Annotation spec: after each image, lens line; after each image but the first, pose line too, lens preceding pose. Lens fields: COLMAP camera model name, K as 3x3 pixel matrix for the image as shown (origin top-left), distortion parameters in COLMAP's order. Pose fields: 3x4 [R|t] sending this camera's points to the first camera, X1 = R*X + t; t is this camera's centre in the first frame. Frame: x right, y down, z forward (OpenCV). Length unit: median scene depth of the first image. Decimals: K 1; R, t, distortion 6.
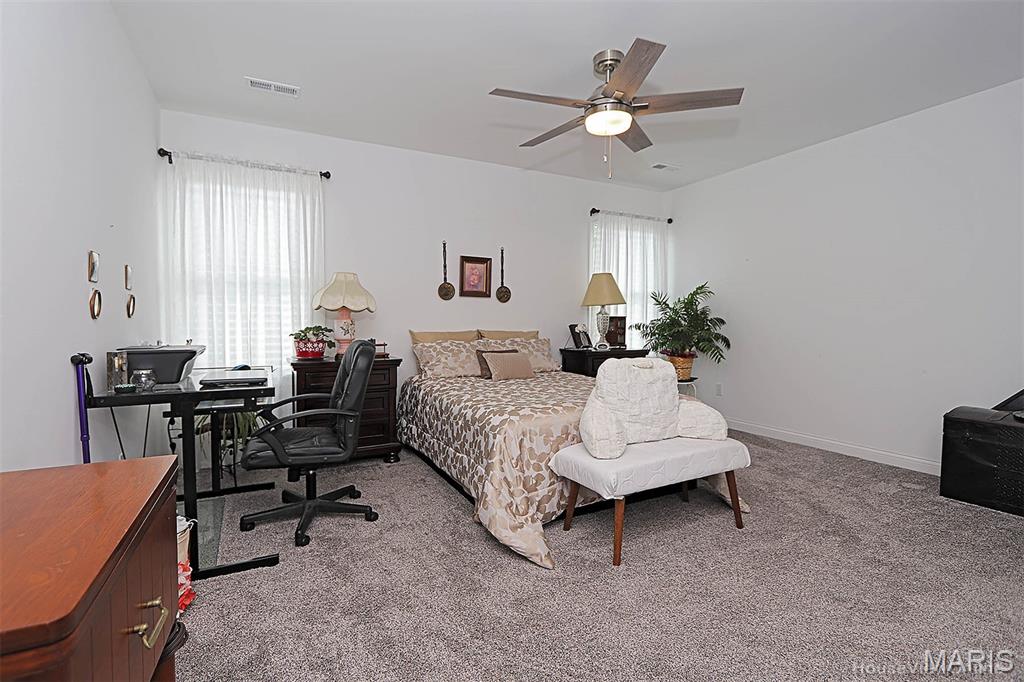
lens RADIAL K [[472.5, 0, 504.0], [0, 472.5, 338.3], [0, 0, 1]] dist [-0.011703, 0.000711]
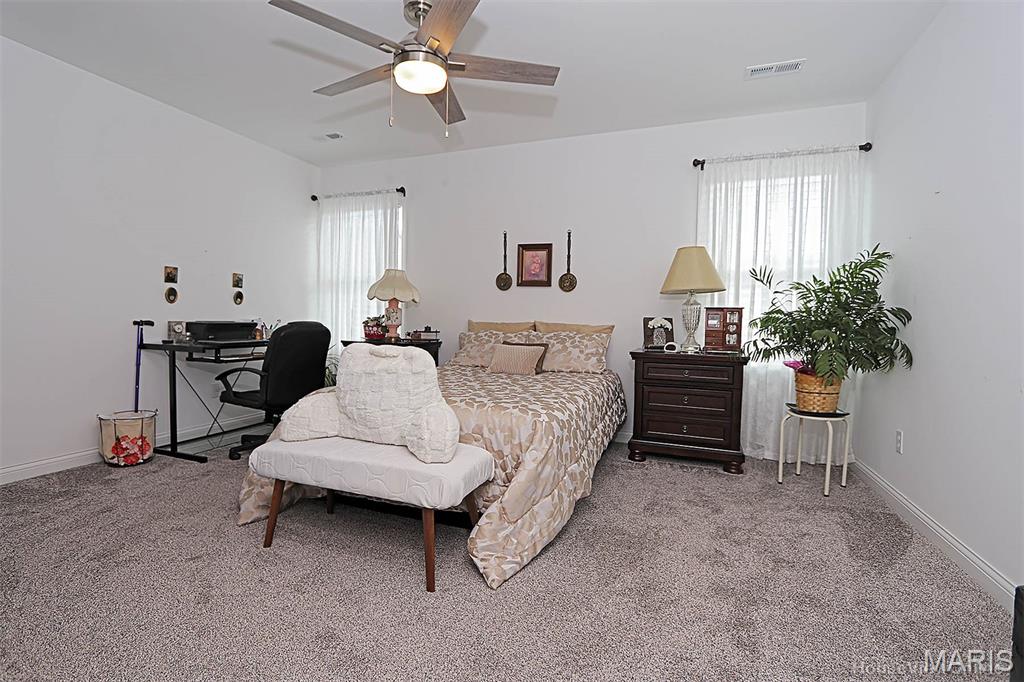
lens RADIAL K [[472.5, 0, 504.0], [0, 472.5, 338.3], [0, 0, 1]] dist [-0.011703, 0.000711]
pose [[0.667713, 0.041276, -0.743273, 0.605187], [-0.045125, 0.998870, 0.014933, 0.004020], [0.743050, 0.023569, 0.668821, 0.330327]]
